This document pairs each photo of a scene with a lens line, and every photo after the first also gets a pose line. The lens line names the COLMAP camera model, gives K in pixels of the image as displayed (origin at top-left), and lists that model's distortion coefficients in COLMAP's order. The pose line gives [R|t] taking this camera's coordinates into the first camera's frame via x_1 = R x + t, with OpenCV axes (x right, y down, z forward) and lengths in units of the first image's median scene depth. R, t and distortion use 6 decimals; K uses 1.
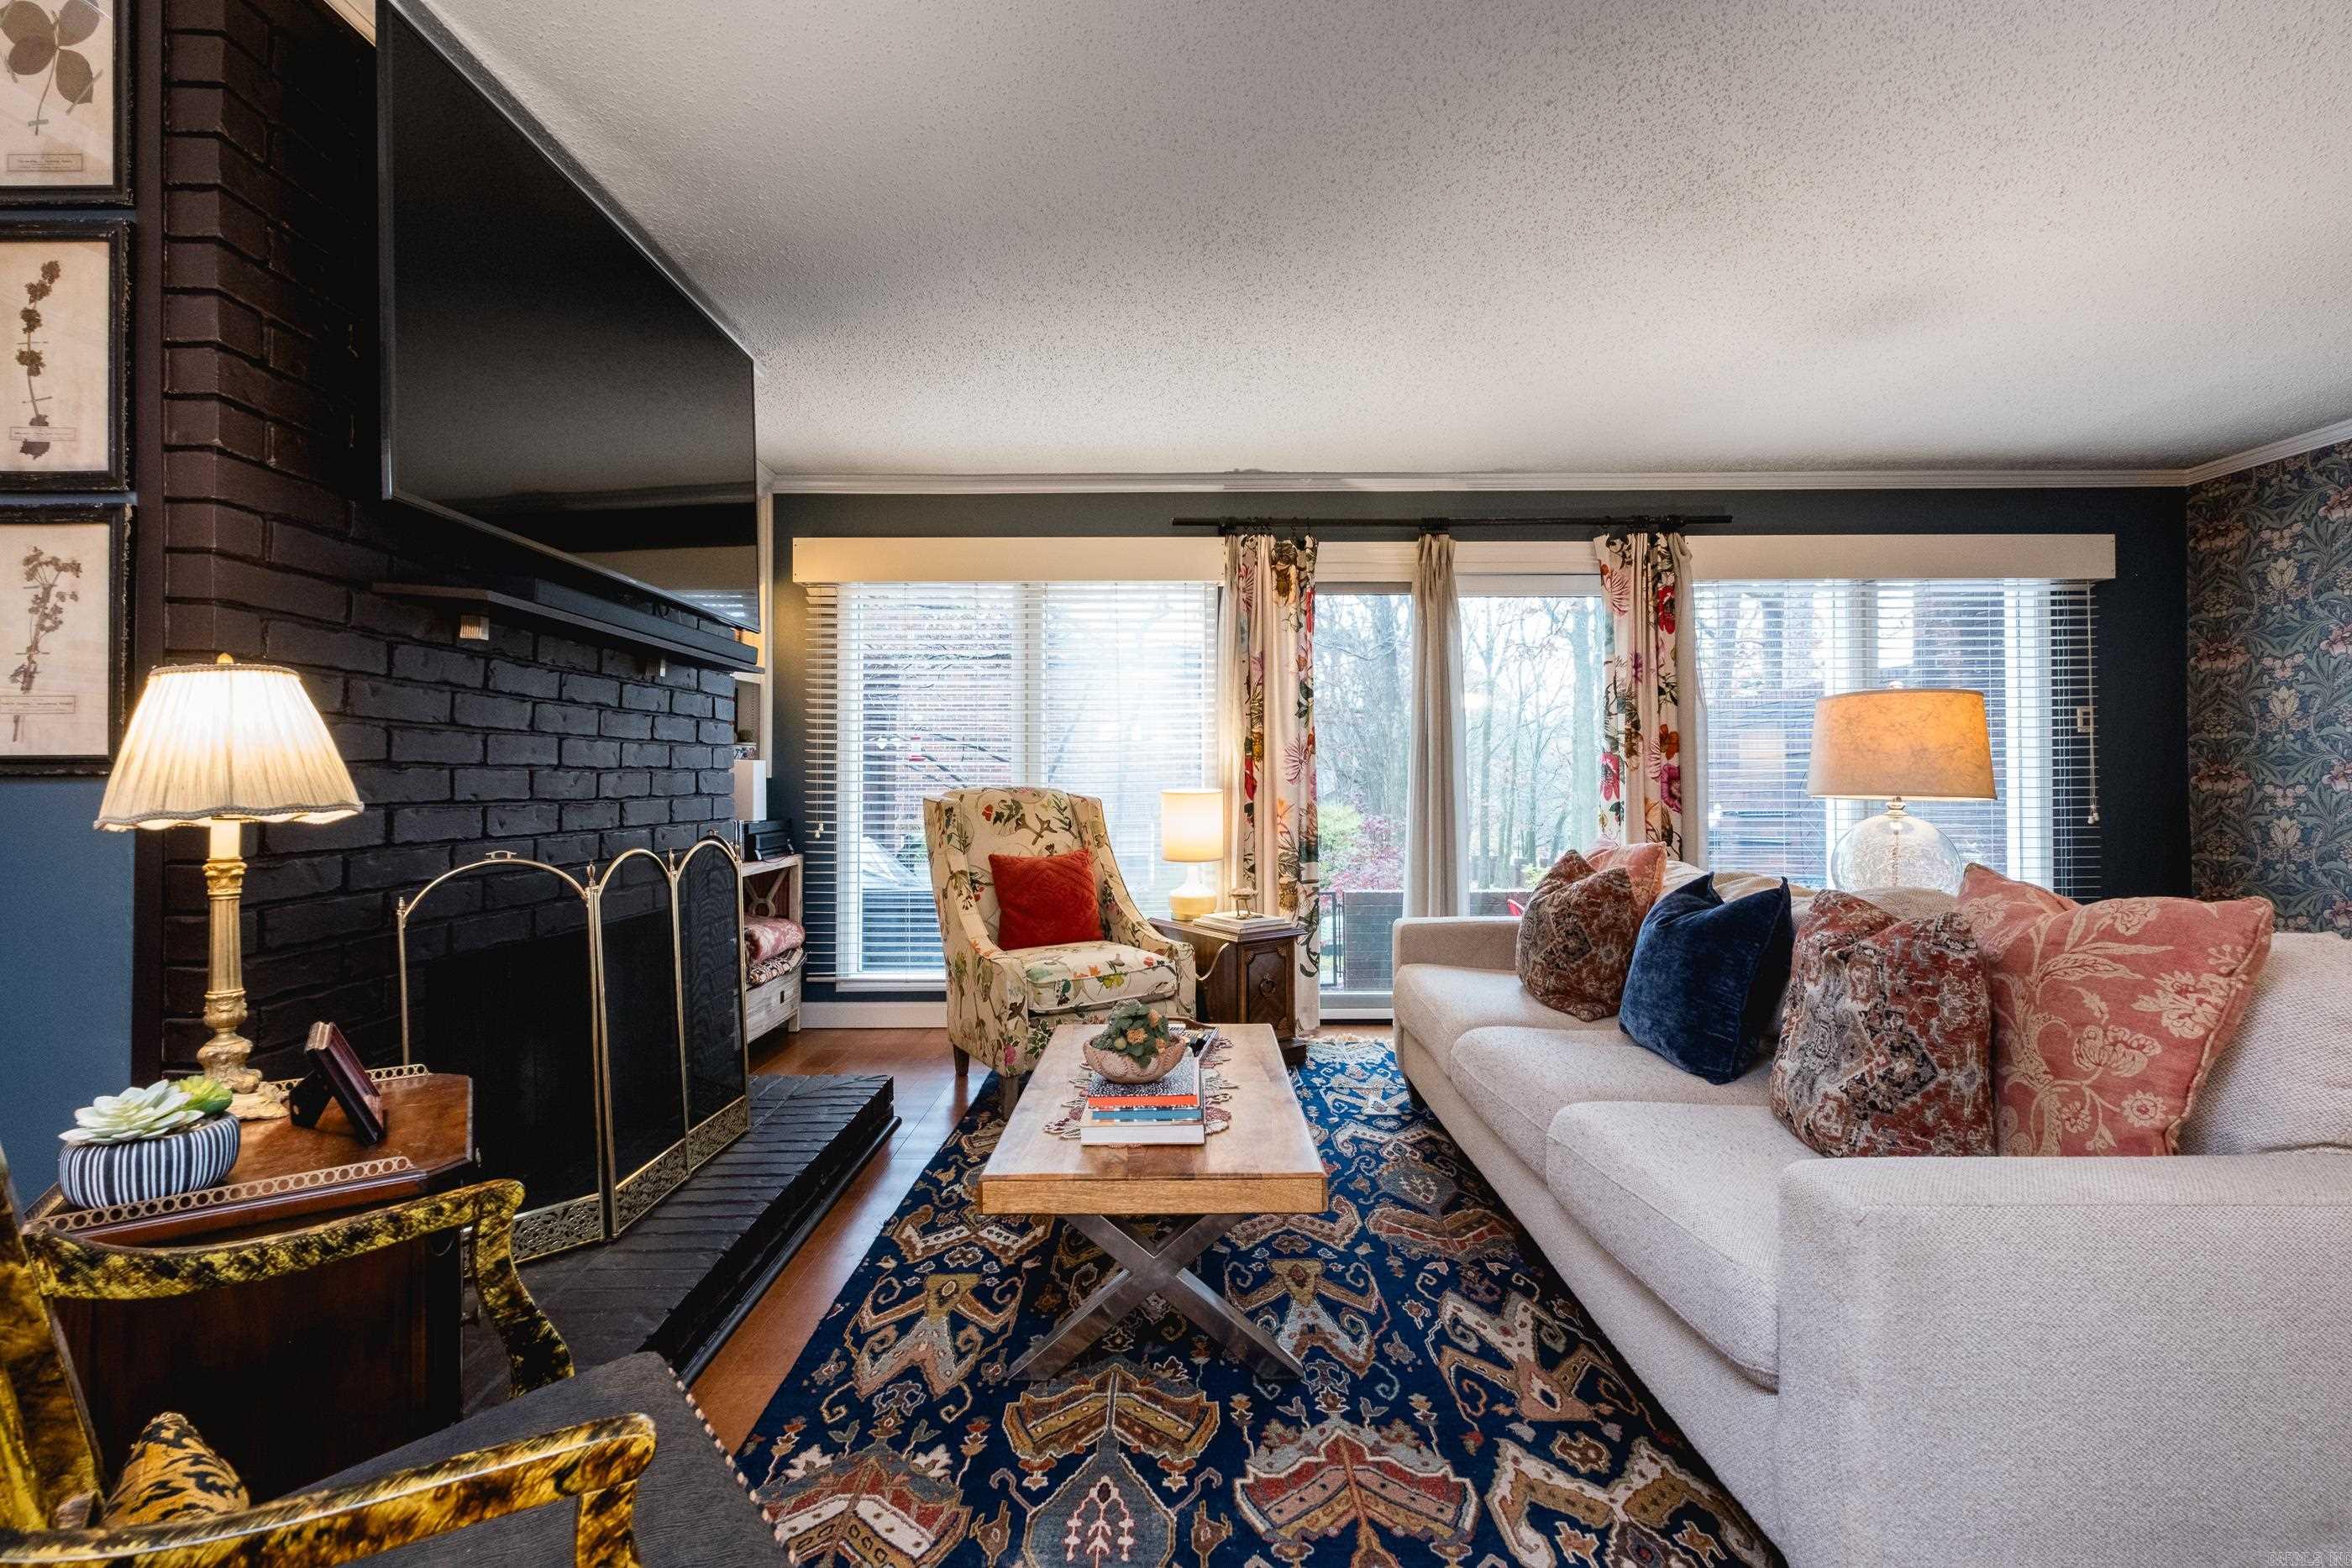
lens RADIAL K [[1042.5, 0, 1184.6], [0, 1042.5, 775.3], [0, 0, 1]] dist [-0.000491, -0.000422]
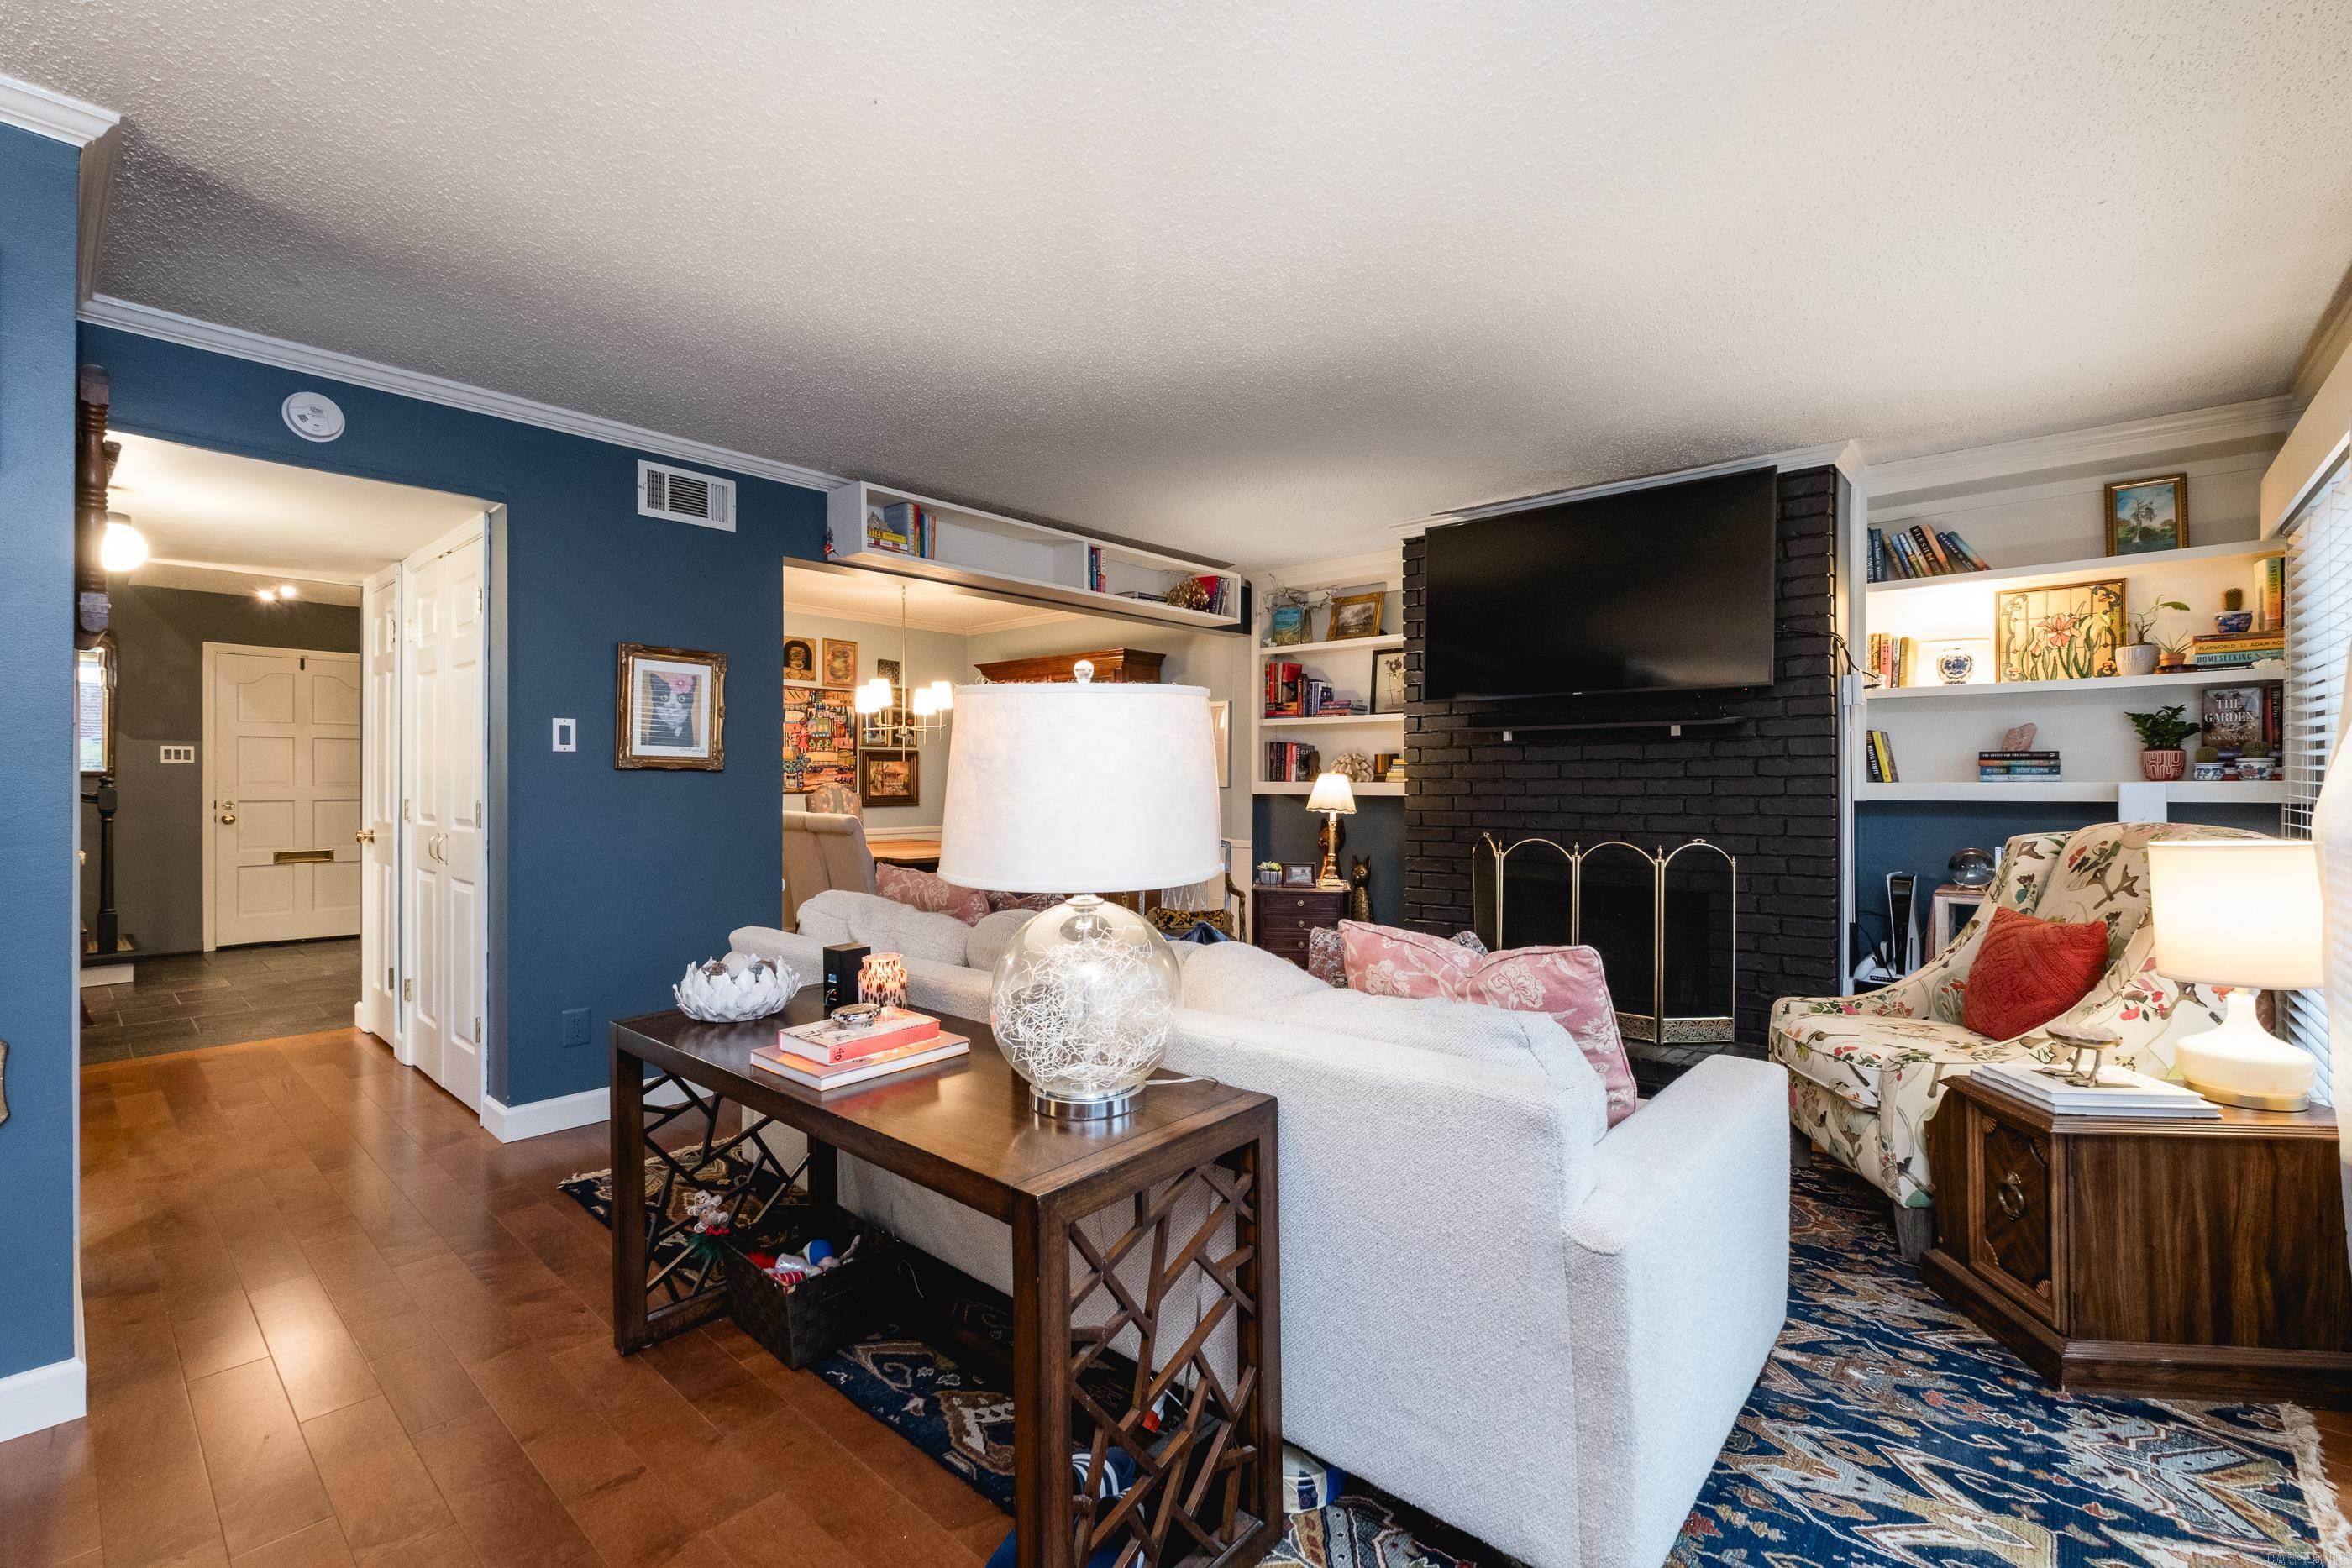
lens RADIAL K [[1004.7, 0, 1168.0], [0, 1004.7, 789.7], [0, 0, 1]] dist [-0.001762, -0.001100]
pose [[-0.671352, 0.006551, -0.741109, 0.996881], [0.007058, 0.999972, 0.002446, -0.022535], [0.741105, -0.003589, -0.671380, 1.326274]]
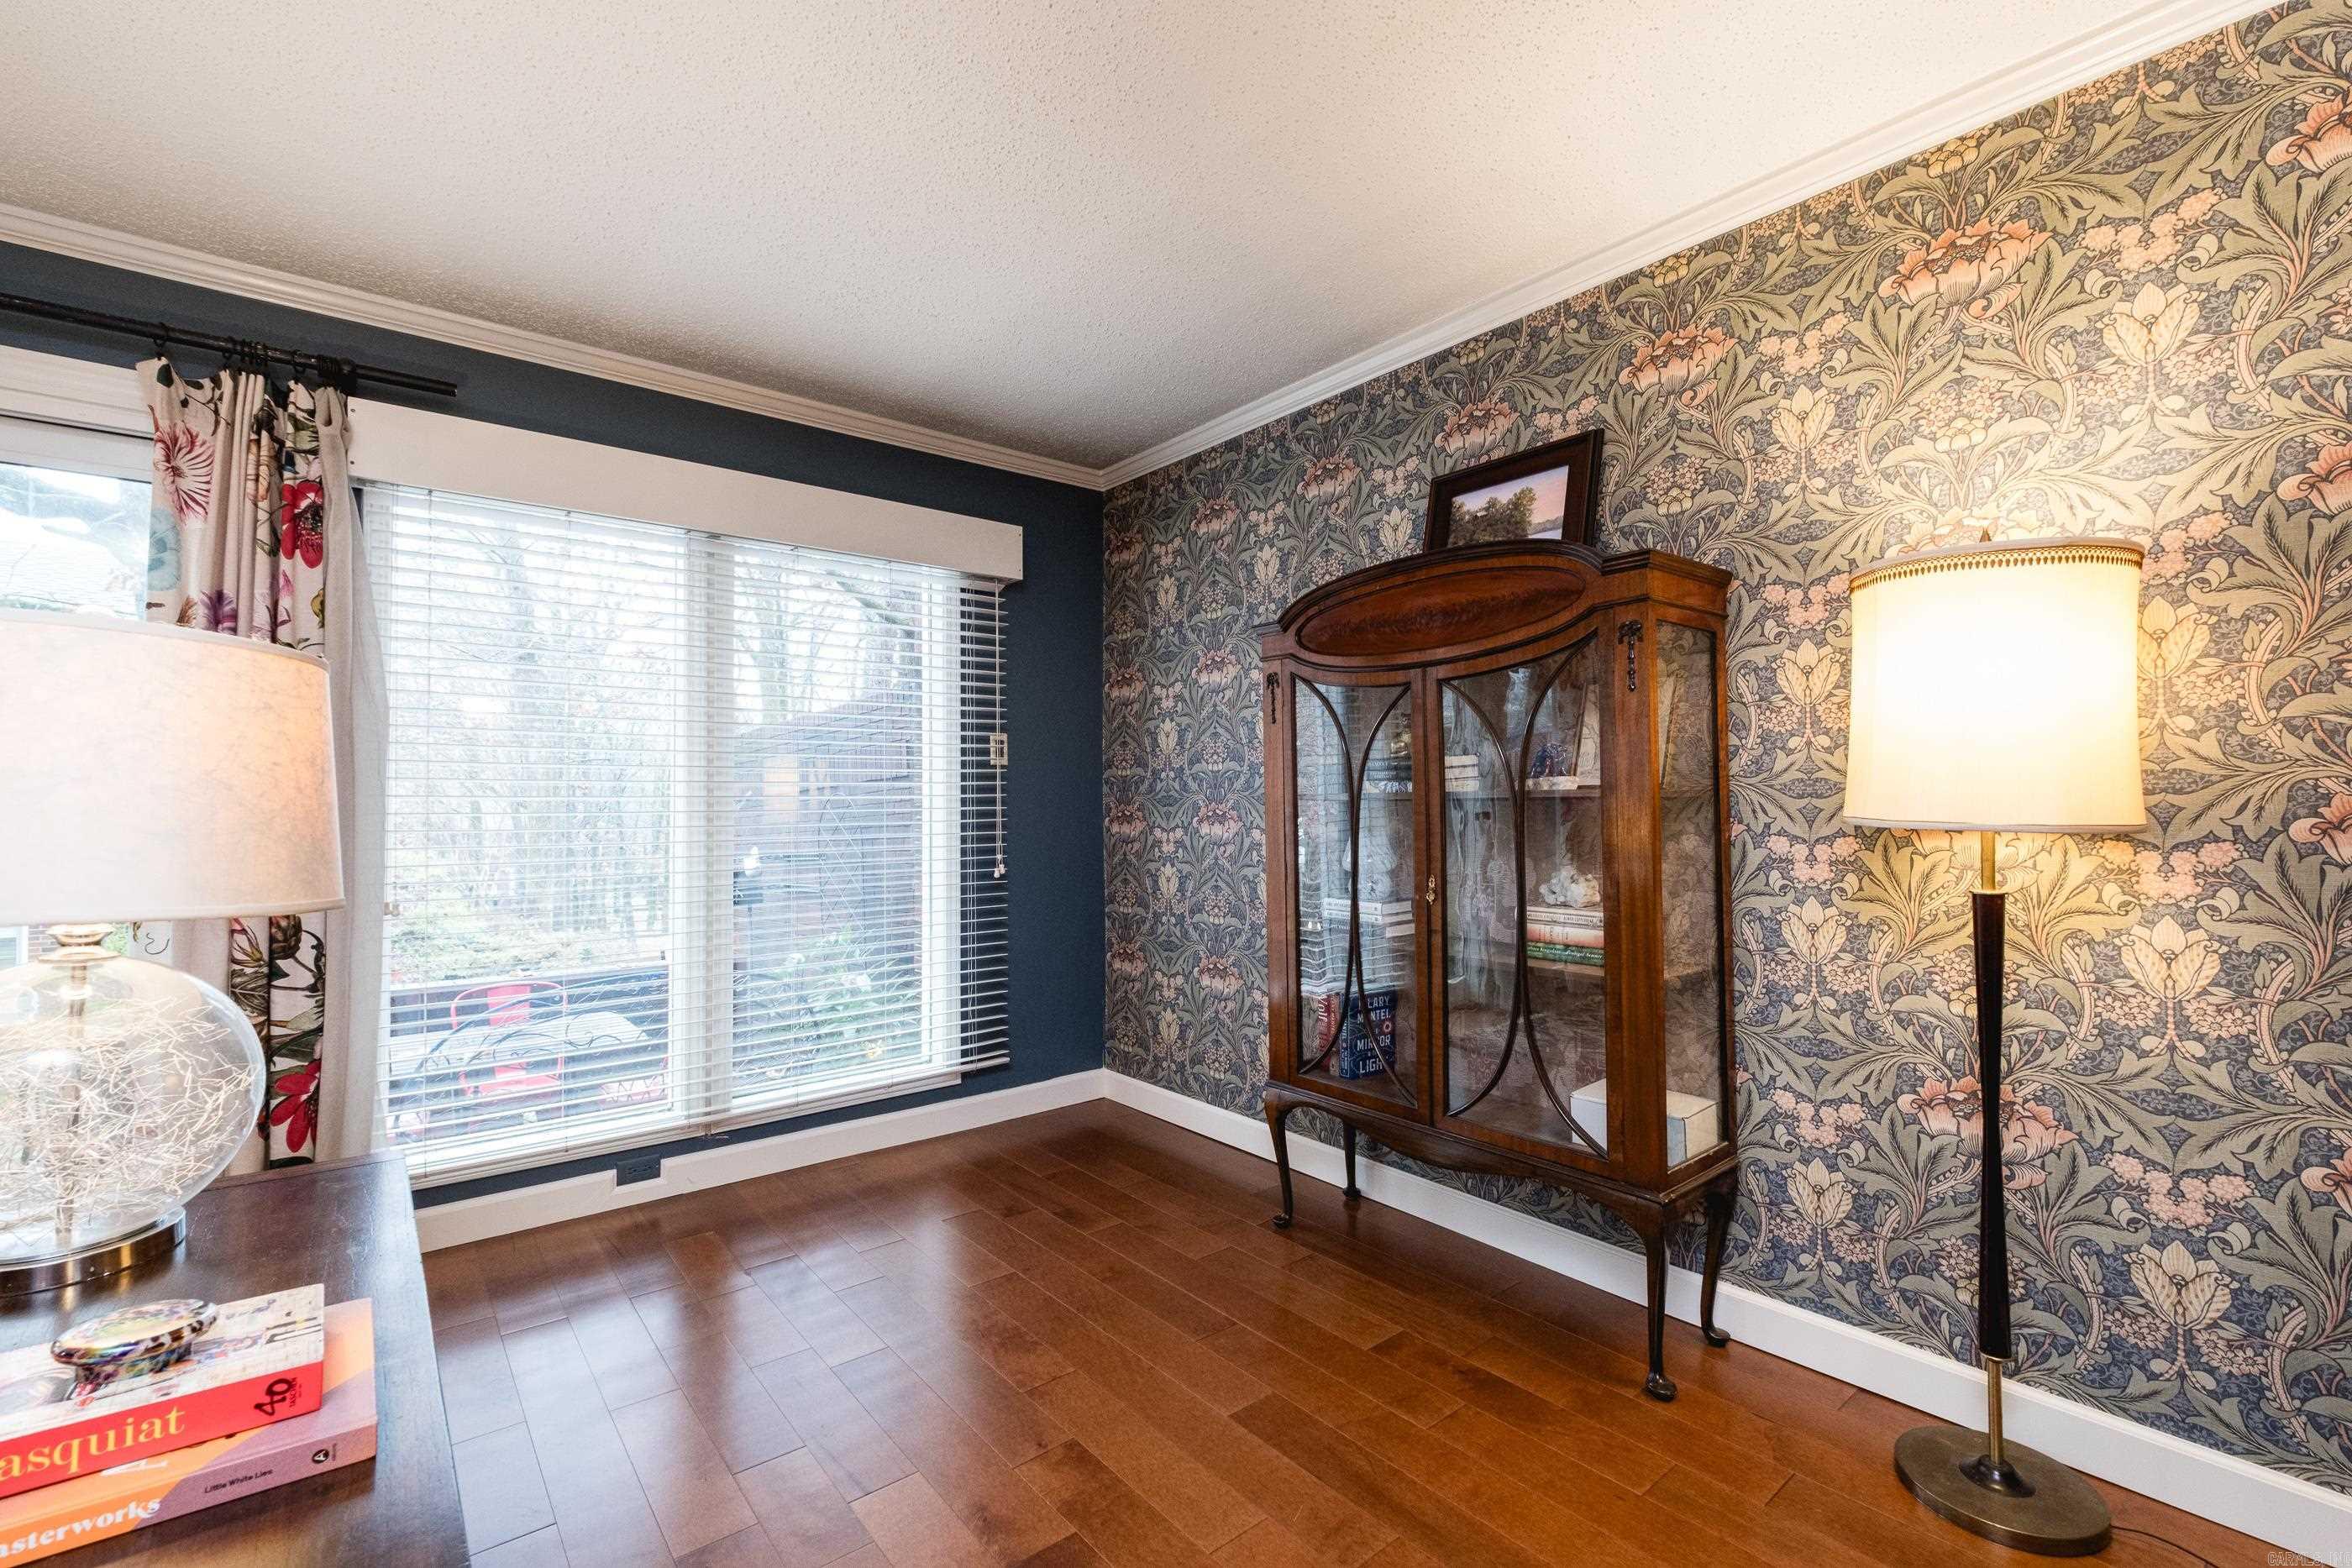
lens RADIAL K [[1018.5, 0, 1179.3], [0, 1018.5, 787.5], [0, 0, 1]] dist [-0.000736, -0.001314]
pose [[0.780325, 0.010829, 0.625281, 0.722665], [-0.000540, 0.999861, -0.016642, -0.015608], [-0.625374, 0.012648, 0.780222, 0.435669]]
